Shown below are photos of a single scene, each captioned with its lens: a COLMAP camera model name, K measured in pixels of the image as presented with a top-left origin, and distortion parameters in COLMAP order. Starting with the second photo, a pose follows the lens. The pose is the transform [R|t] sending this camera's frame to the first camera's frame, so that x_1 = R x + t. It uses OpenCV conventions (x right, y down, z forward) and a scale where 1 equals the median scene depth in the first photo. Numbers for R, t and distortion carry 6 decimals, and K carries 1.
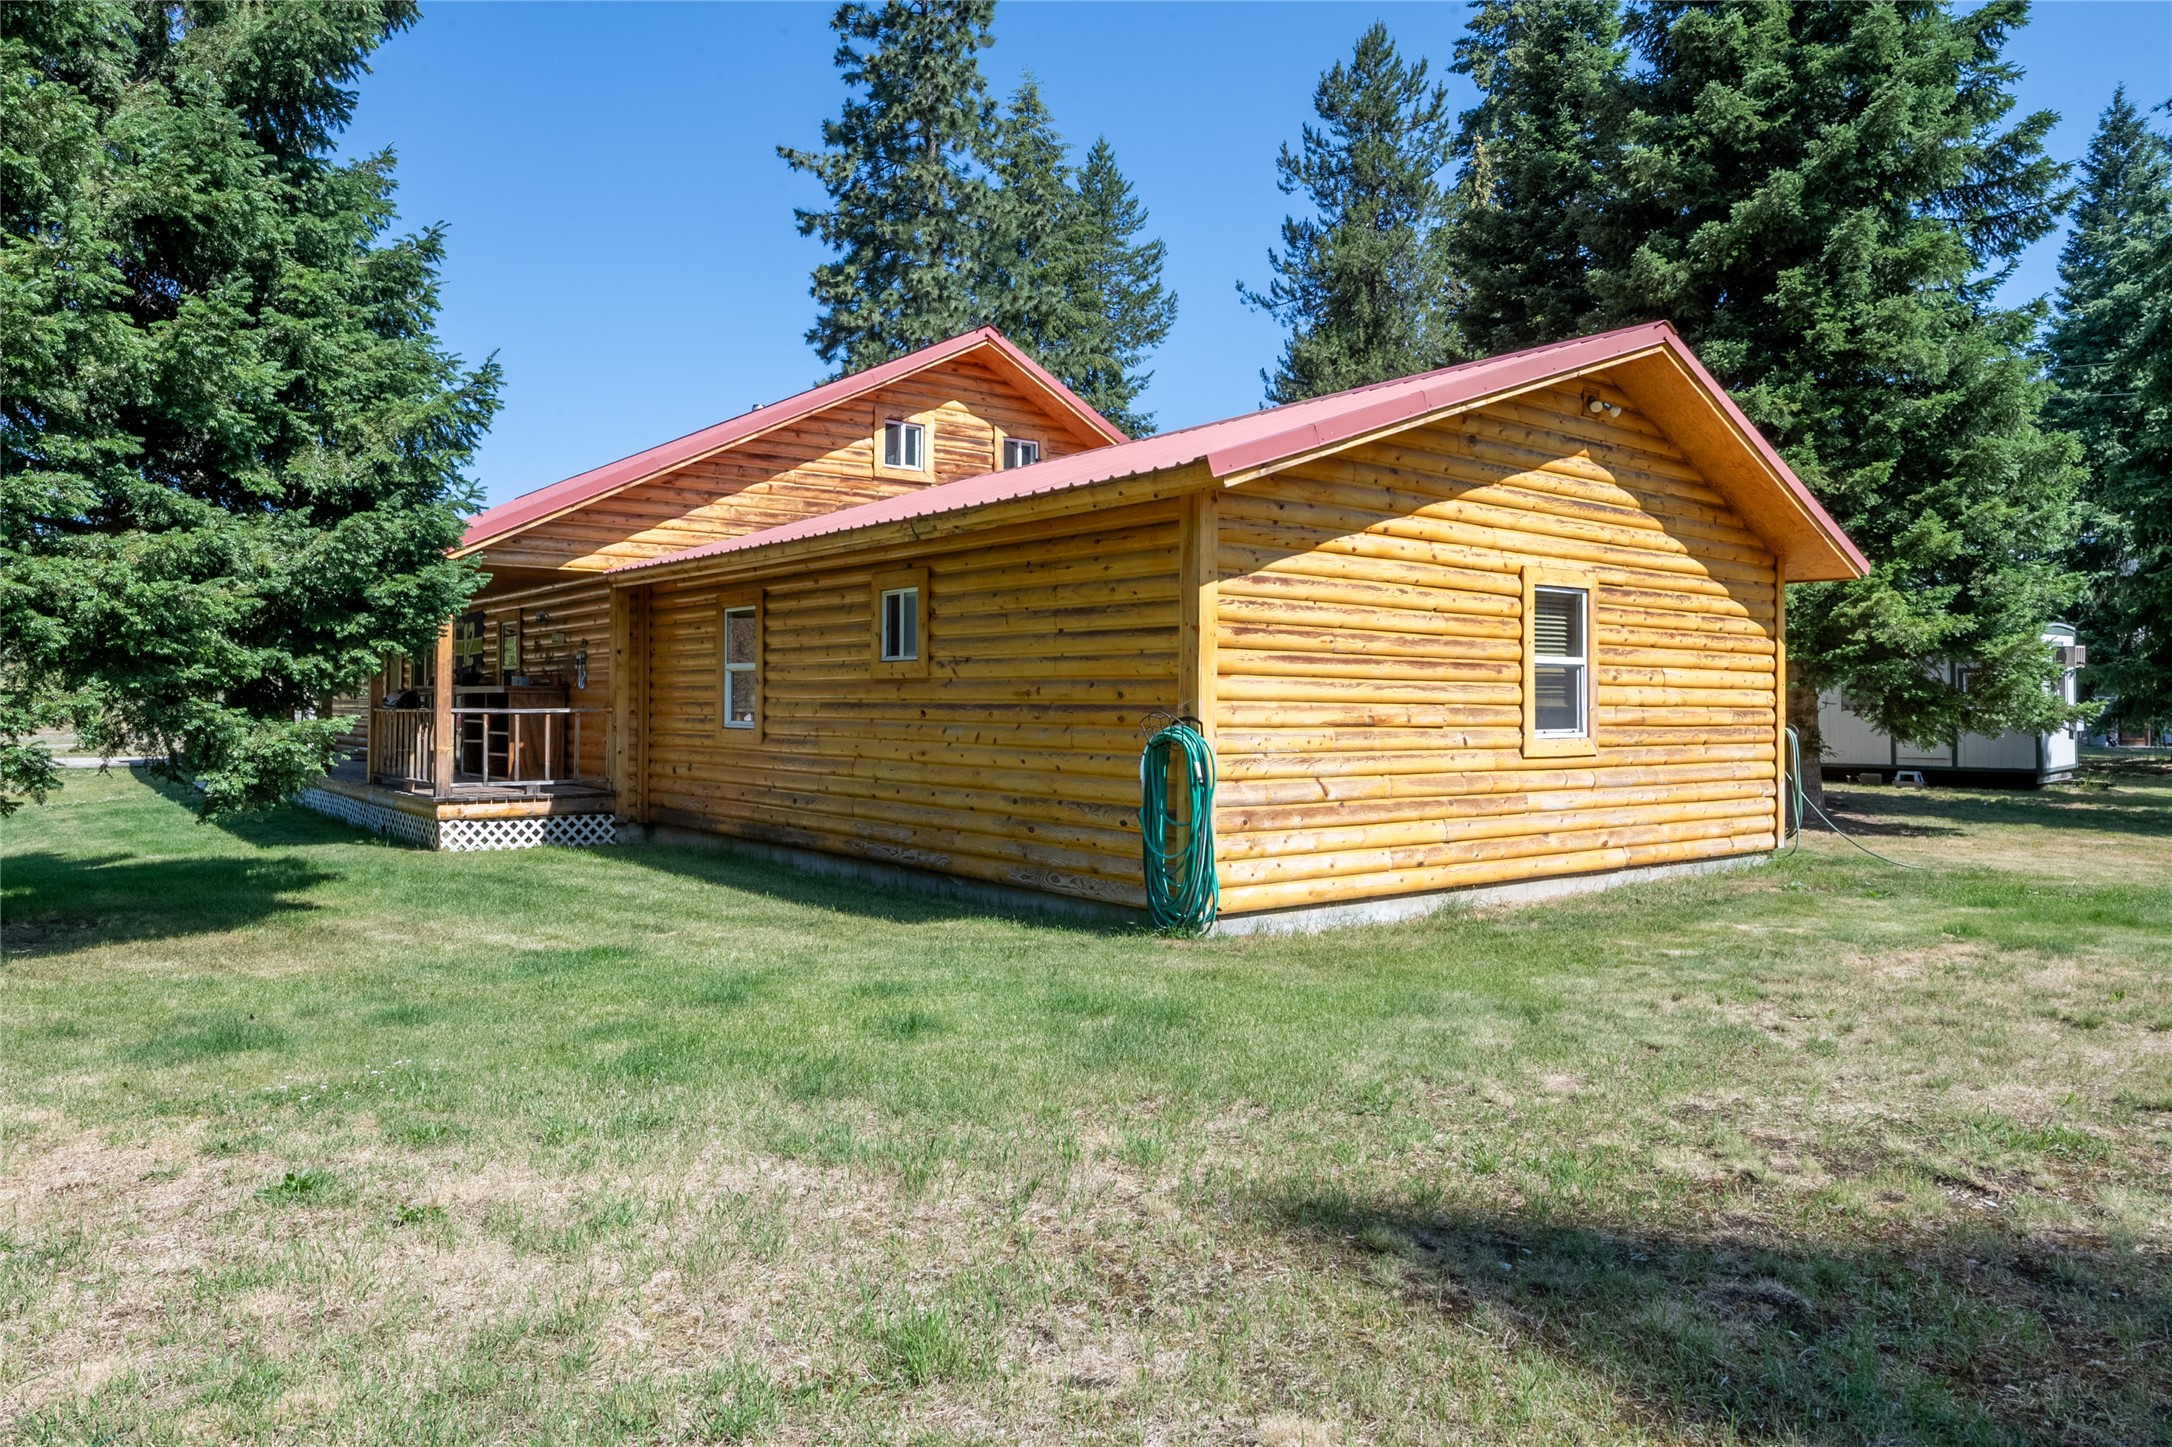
lens RADIAL K [[1407.3, 0, 1086.5], [0, 1407.3, 717.1], [0, 0, 1]] dist [-0.000601, -0.000088]
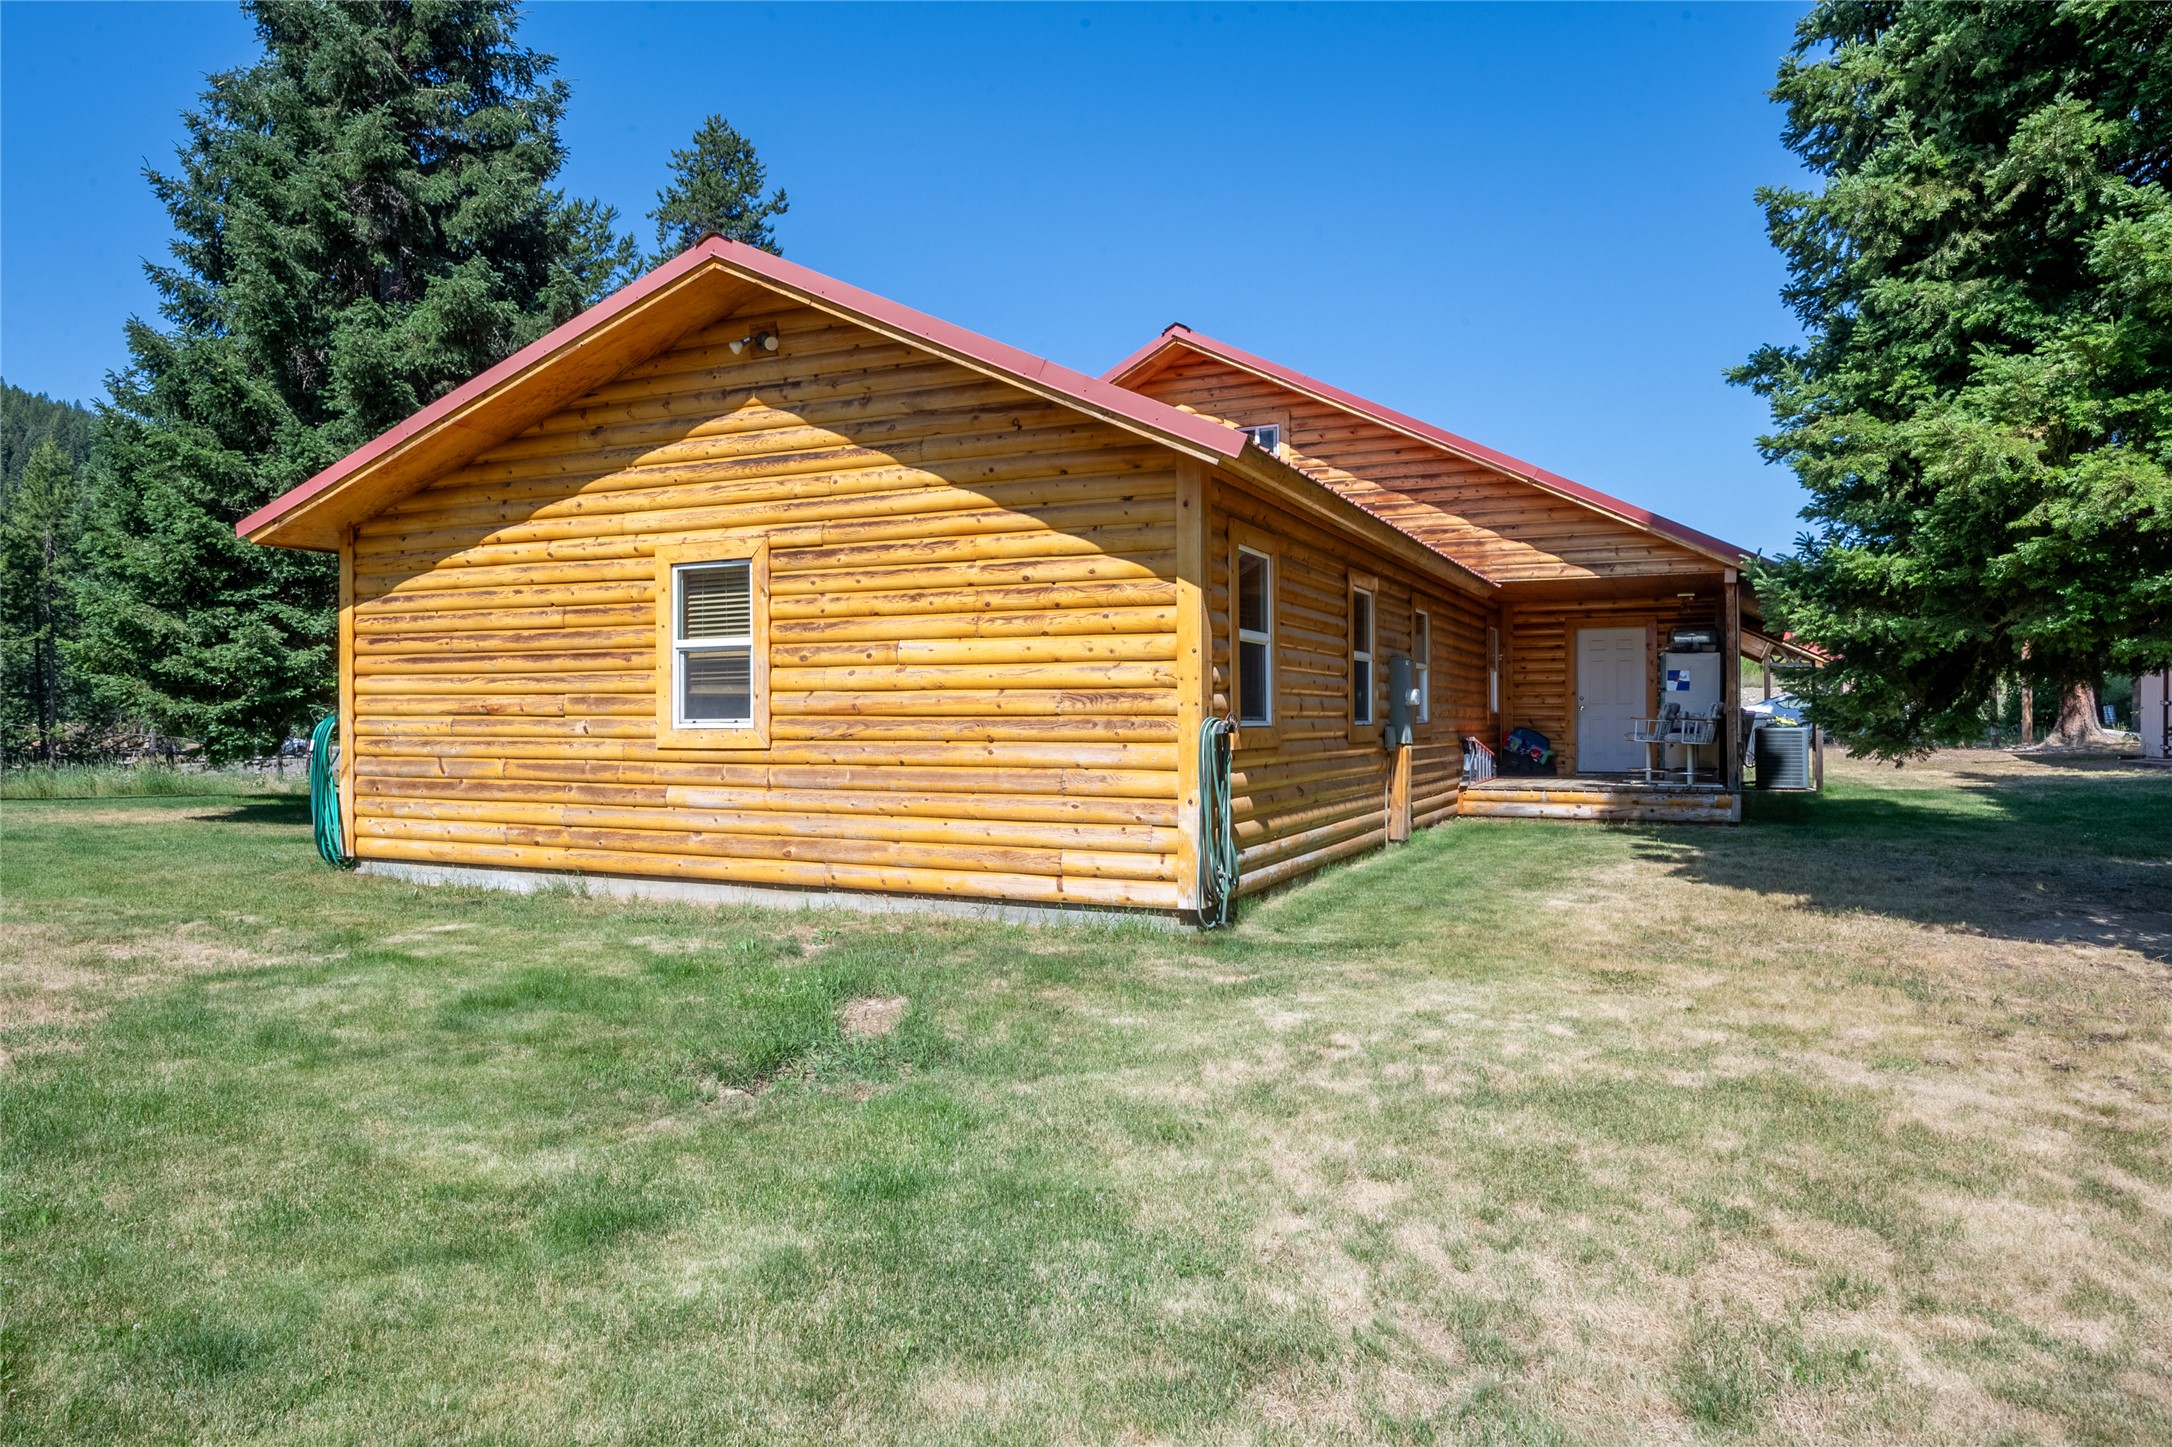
lens RADIAL K [[1357.1, 0, 1085.8], [0, 1357.1, 724.0], [0, 0, 1]] dist [0.003180, 0.001016]
pose [[0.443141, 0.002314, -0.896449, 1.335455], [0.001110, 0.999994, 0.003130, 0.010491], [0.896451, -0.002382, 0.443136, 0.904116]]
